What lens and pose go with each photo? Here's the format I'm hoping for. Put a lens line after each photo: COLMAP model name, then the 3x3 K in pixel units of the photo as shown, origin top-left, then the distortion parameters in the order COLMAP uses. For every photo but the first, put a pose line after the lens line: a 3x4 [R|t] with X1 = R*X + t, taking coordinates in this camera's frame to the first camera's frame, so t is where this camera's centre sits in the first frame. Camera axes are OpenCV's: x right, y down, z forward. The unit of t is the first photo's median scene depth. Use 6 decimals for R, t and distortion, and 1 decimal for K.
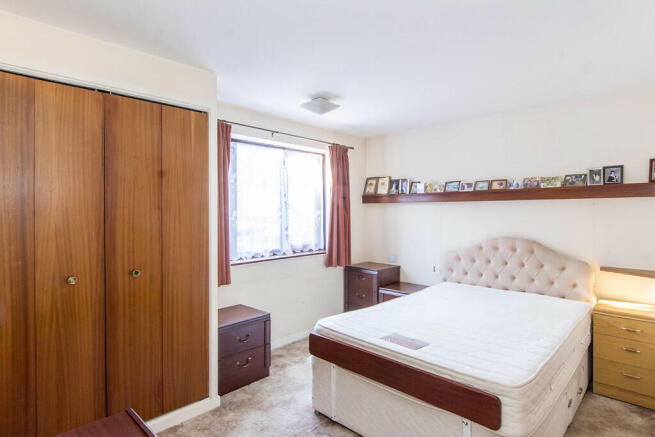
lens RADIAL K [[340.0, 0, 330.1], [0, 340.0, 218.5], [0, 0, 1]] dist [-0.016975, -0.000249]
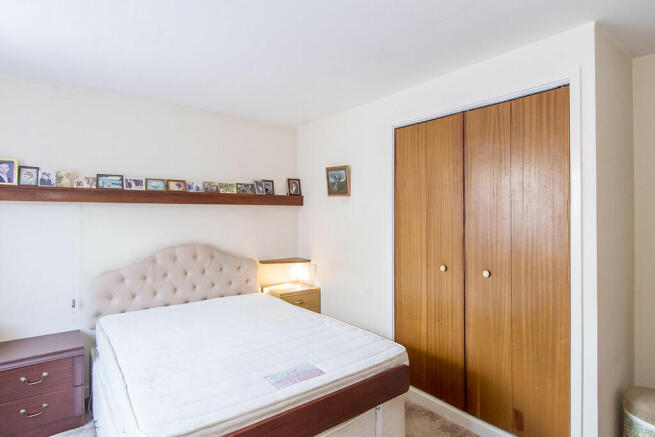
lens RADIAL K [[340.0, 0, 353.4], [0, 340.0, 218.9], [0, 0, 1]] dist [-0.016975, -0.000249]
pose [[0.120989, -0.005453, 0.992639, -0.335411], [0.022434, 0.999745, 0.002758, -0.005483], [-0.992400, 0.021935, 0.121080, 0.453524]]
